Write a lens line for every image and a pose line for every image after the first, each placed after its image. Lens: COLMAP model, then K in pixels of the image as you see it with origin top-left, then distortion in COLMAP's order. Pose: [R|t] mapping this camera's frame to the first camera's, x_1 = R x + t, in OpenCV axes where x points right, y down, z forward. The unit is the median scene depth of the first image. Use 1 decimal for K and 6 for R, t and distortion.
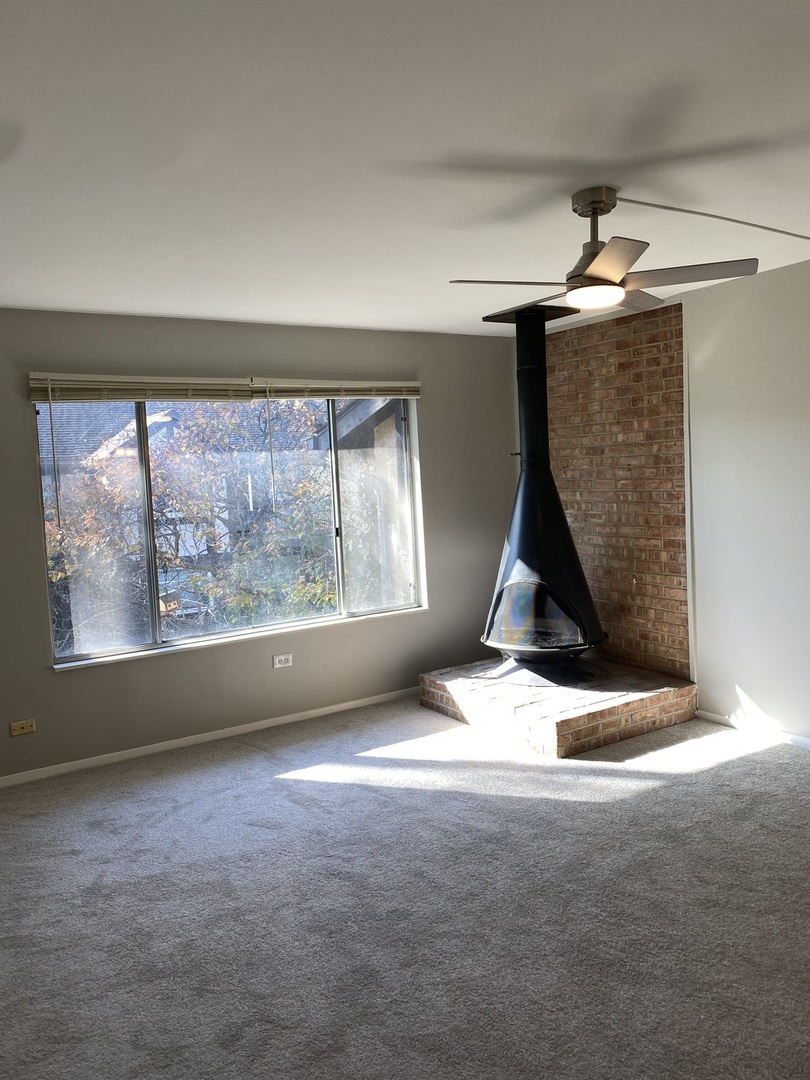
lens RADIAL K [[822.2, 0, 406.1], [0, 822.2, 527.5], [0, 0, 1]] dist [0.023262, -0.037197]
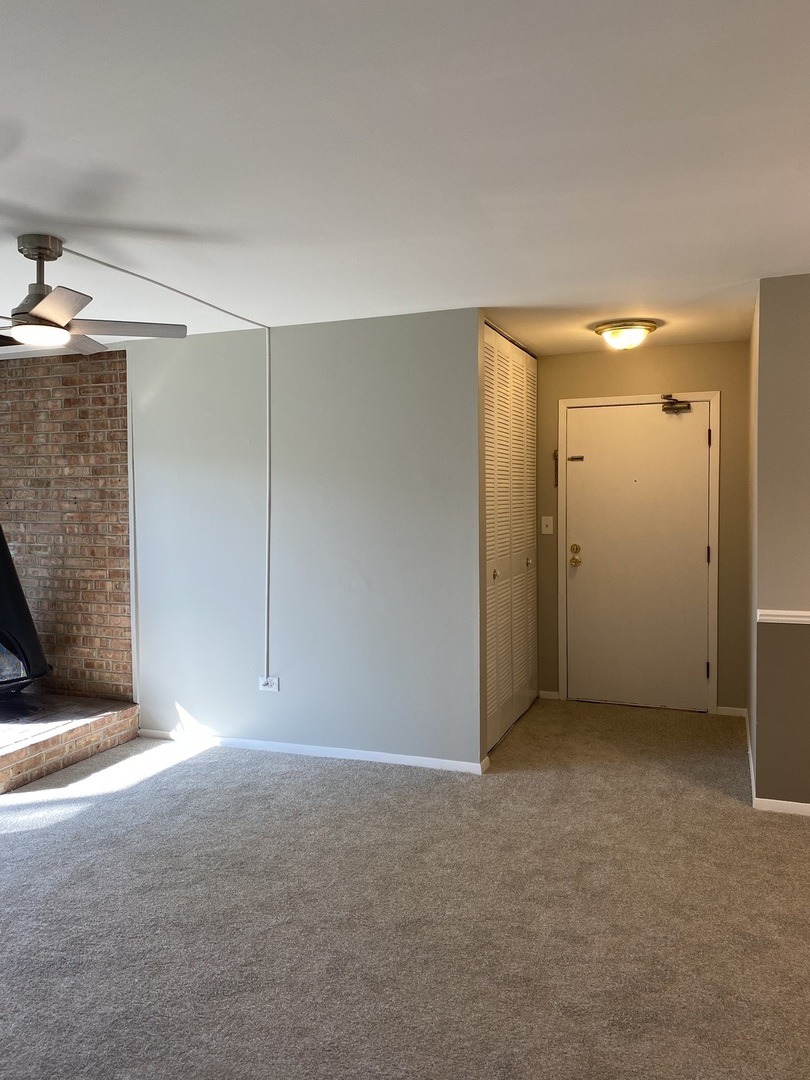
lens RADIAL K [[829.6, 0, 389.1], [0, 829.6, 525.5], [0, 0, 1]] dist [0.018430, -0.002032]
pose [[0.811852, 0.016714, 0.583624, -0.018477], [0.013184, 0.998811, -0.046943, 0.013560], [-0.583715, 0.045805, 0.810666, -0.076637]]
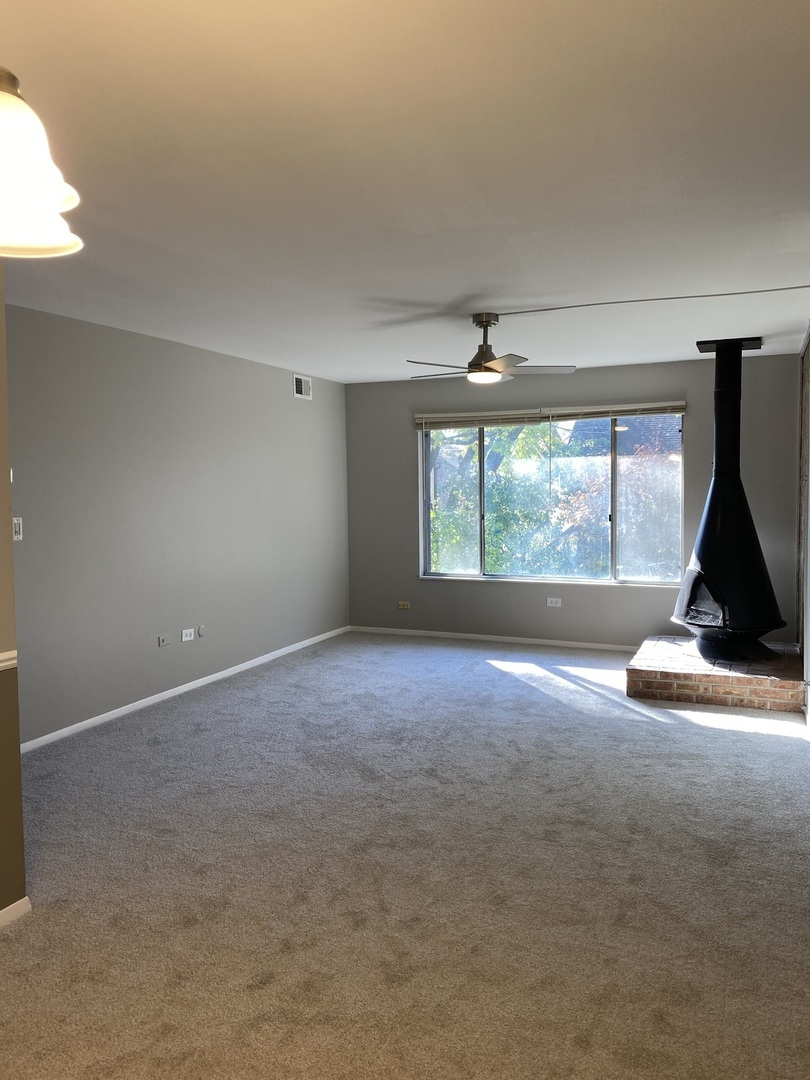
lens RADIAL K [[829.6, 0, 389.1], [0, 829.6, 525.5], [0, 0, 1]] dist [0.018430, -0.002032]
pose [[0.541379, 0.081148, -0.836854, 0.986753], [-0.069328, 0.996251, 0.051754, -0.030832], [0.837916, 0.029999, 0.544975, -0.045246]]
